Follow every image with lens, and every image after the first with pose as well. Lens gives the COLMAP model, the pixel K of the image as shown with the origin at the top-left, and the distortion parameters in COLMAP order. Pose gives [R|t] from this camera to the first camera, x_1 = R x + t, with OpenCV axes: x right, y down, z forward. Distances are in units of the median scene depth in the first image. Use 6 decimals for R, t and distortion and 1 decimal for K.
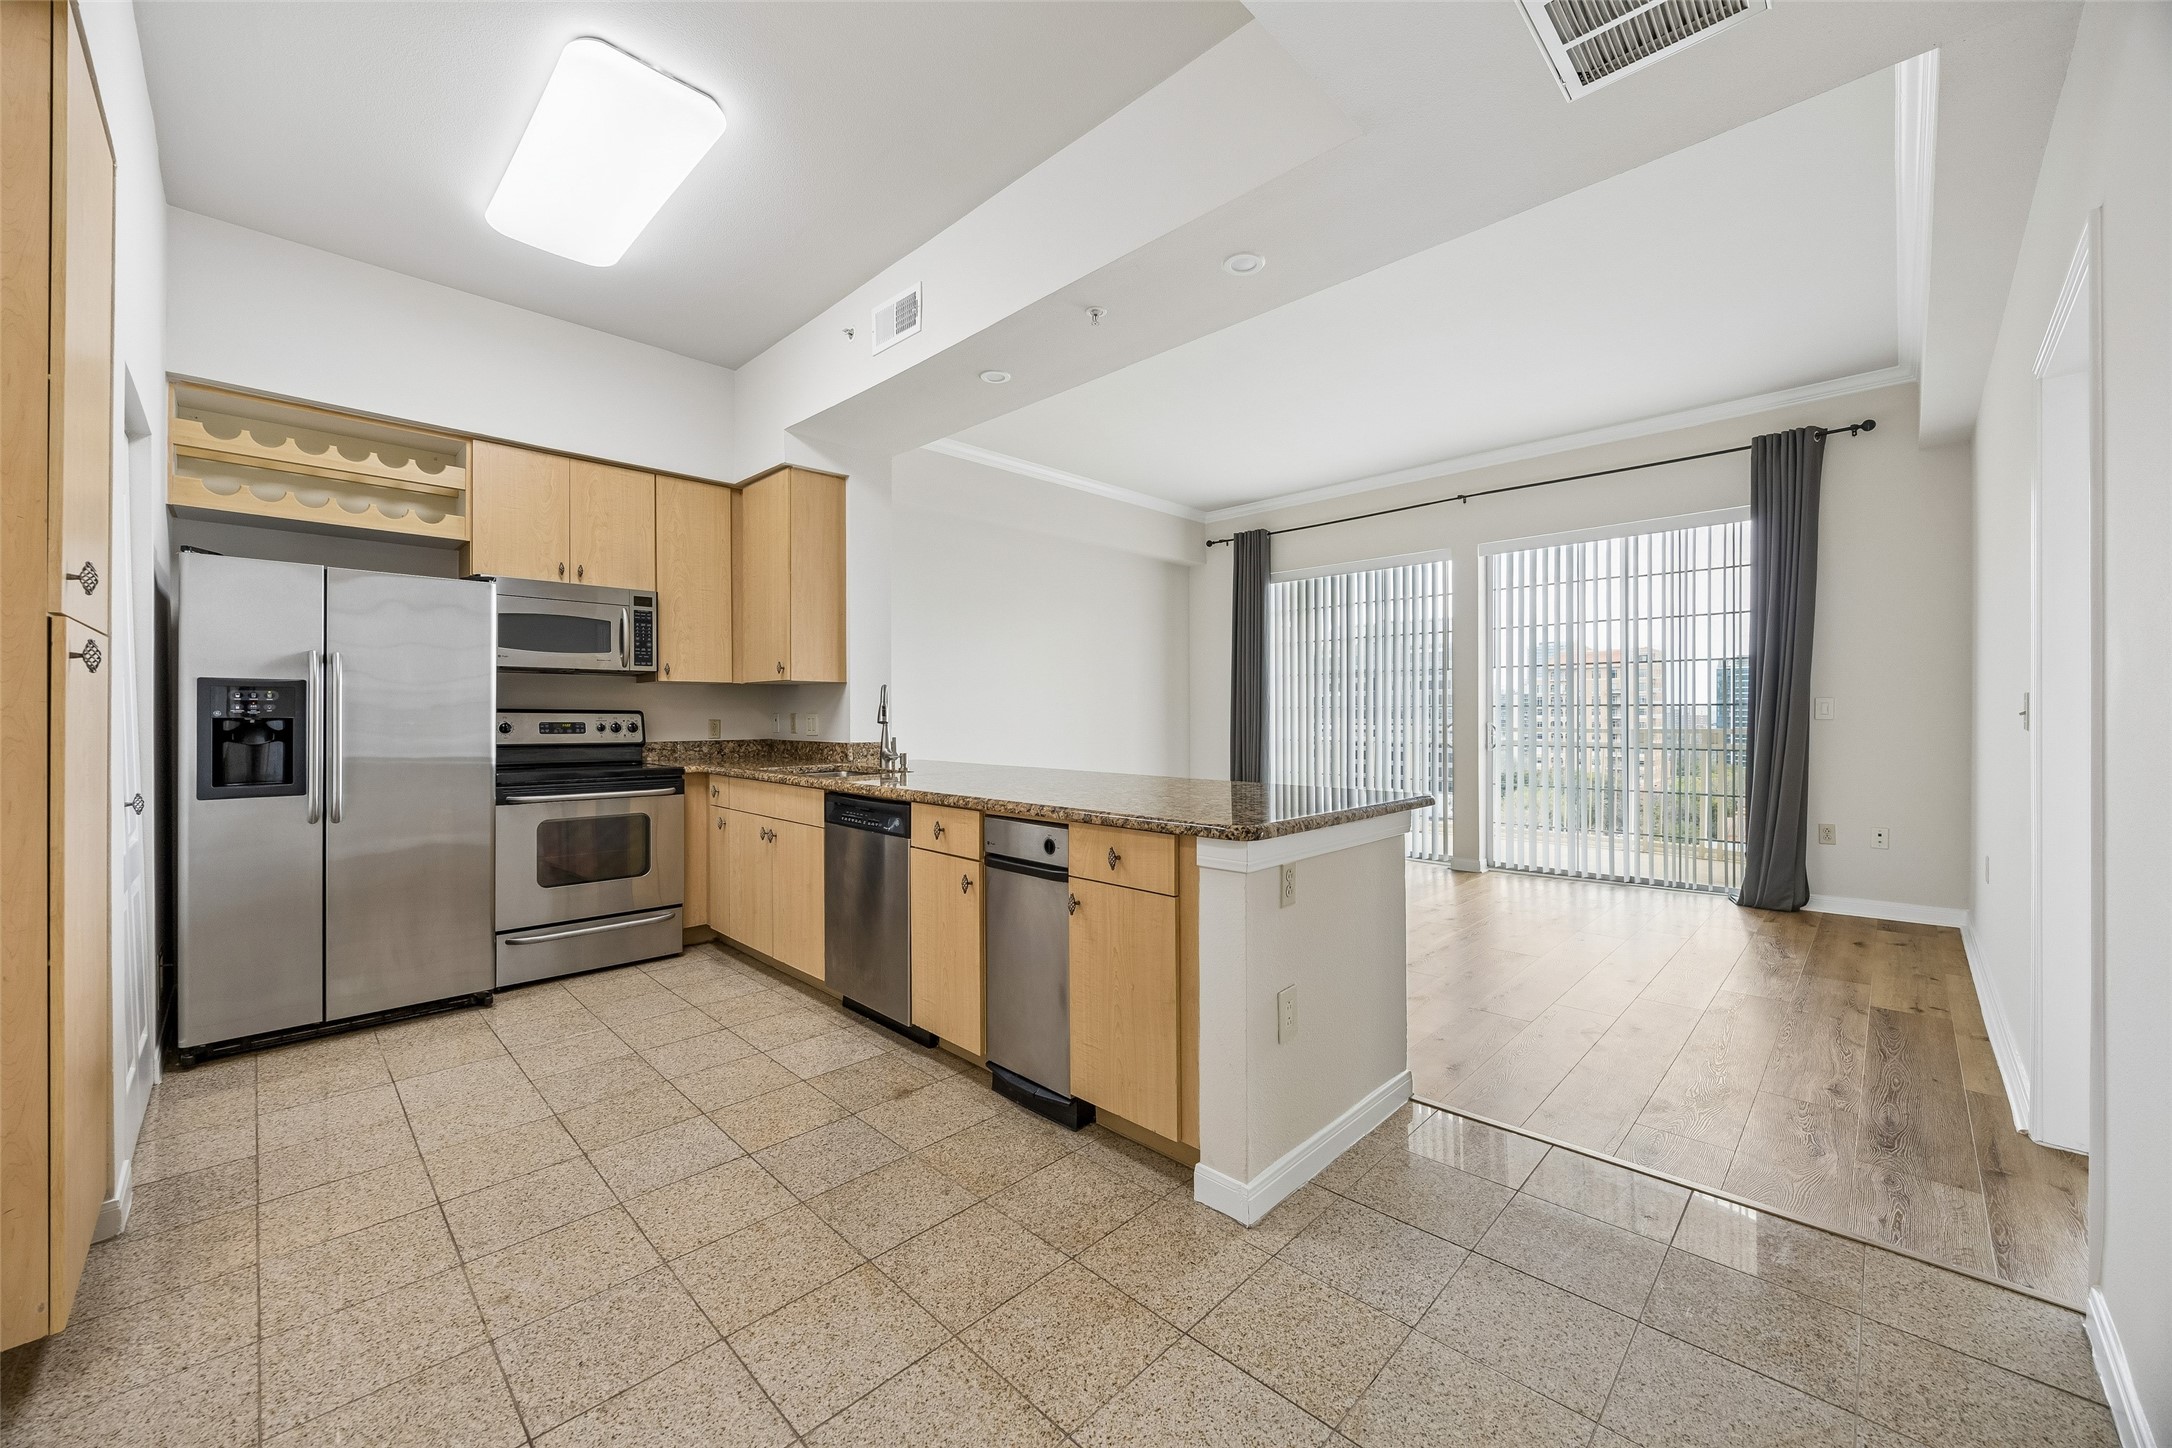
lens RADIAL K [[837.4, 0, 1082.5], [0, 837.4, 719.8], [0, 0, 1]] dist [-0.004819, 0.000371]
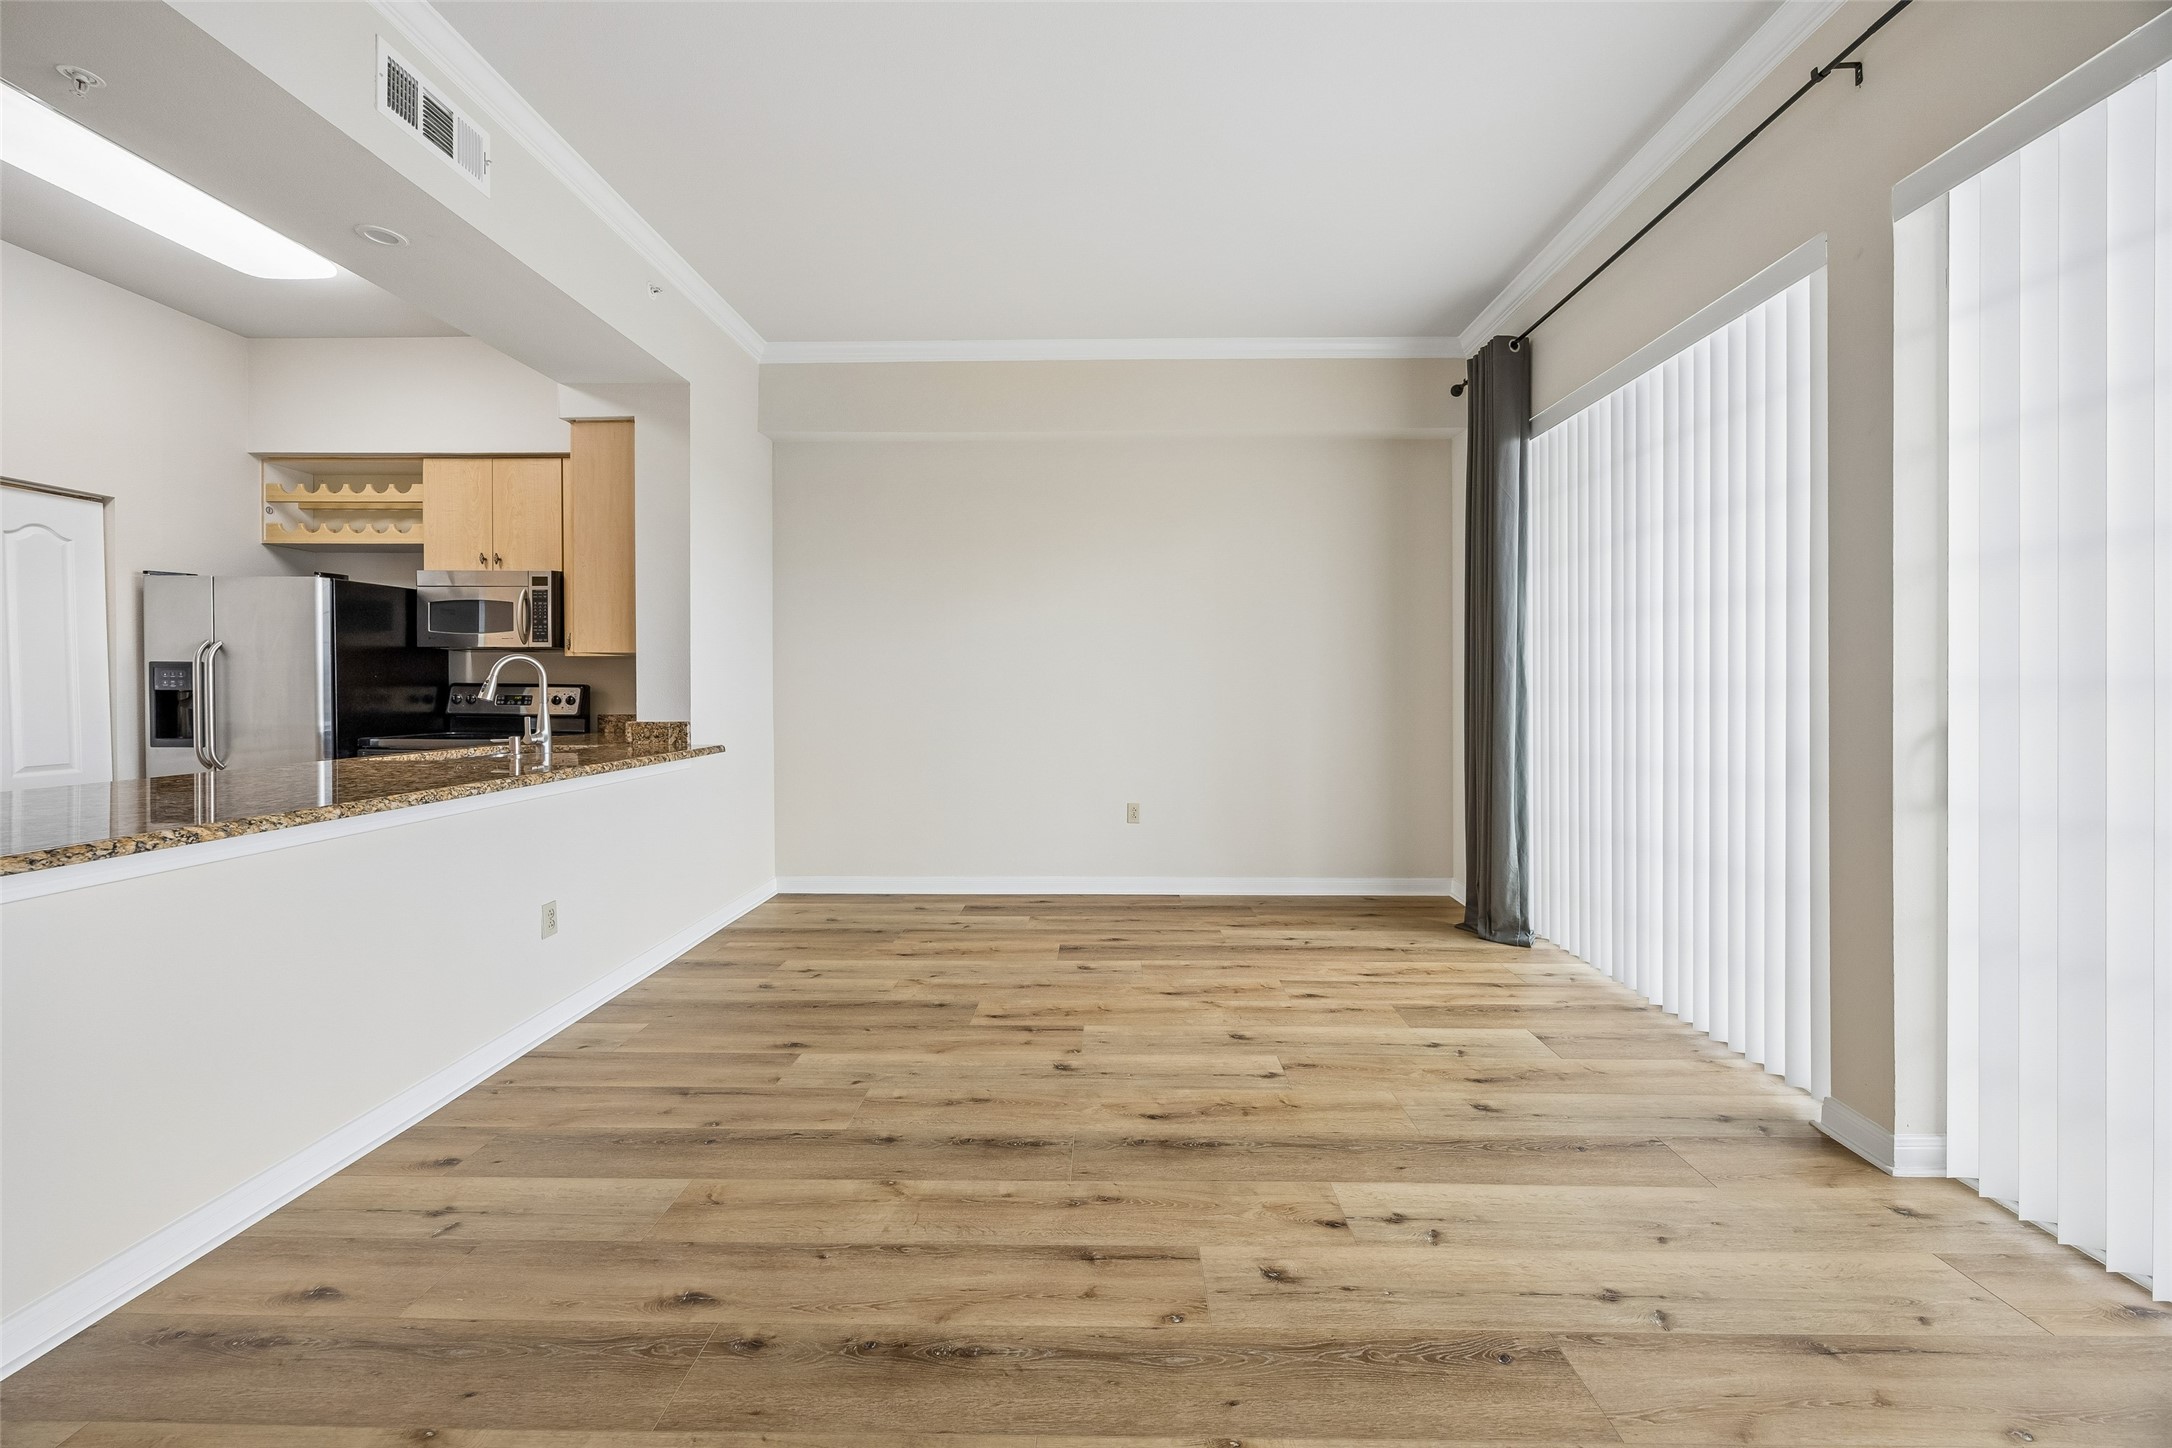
lens RADIAL K [[837.4, 0, 1092.0], [0, 837.4, 687.1], [0, 0, 1]] dist [-0.004819, 0.000371]
pose [[0.691898, 0.001221, -0.721994, 0.719997], [-0.005246, 0.999981, -0.003336, -0.008676], [0.721976, 0.006096, 0.691891, 0.782695]]
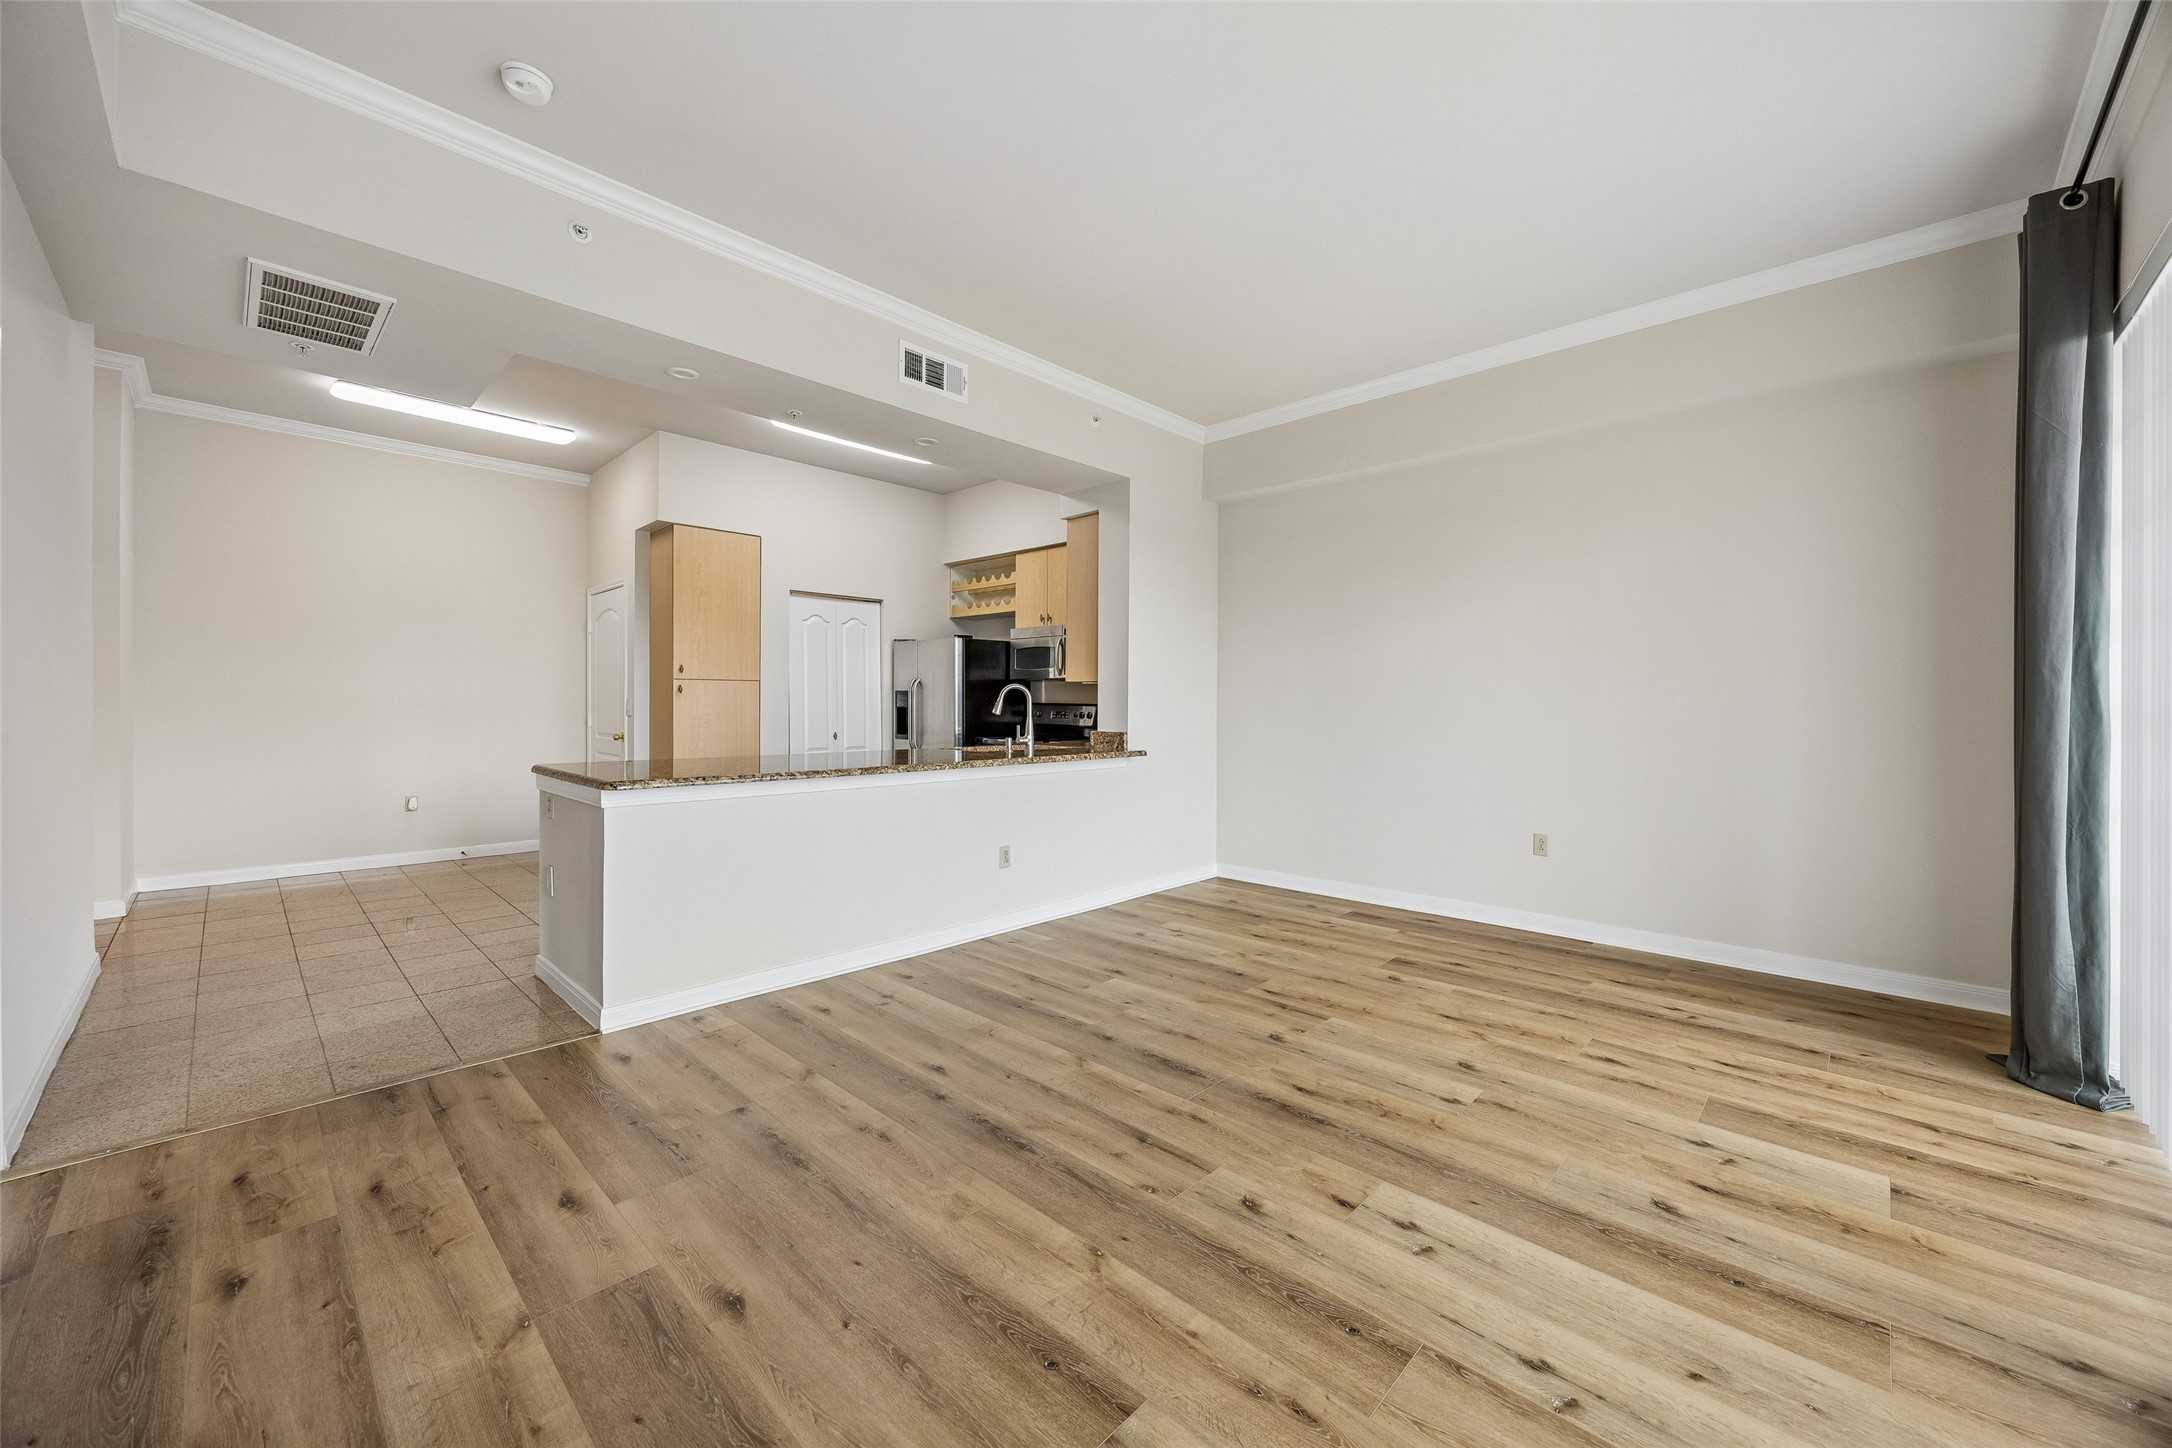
lens RADIAL K [[837.4, 0, 1100.6], [0, 837.4, 704.2], [0, 0, 1]] dist [-0.004819, 0.000371]
pose [[0.015163, 0.000958, -0.999885, 0.985279], [-0.010364, 0.999946, 0.000800, -0.013262], [0.999831, 0.010351, 0.015172, 1.048585]]
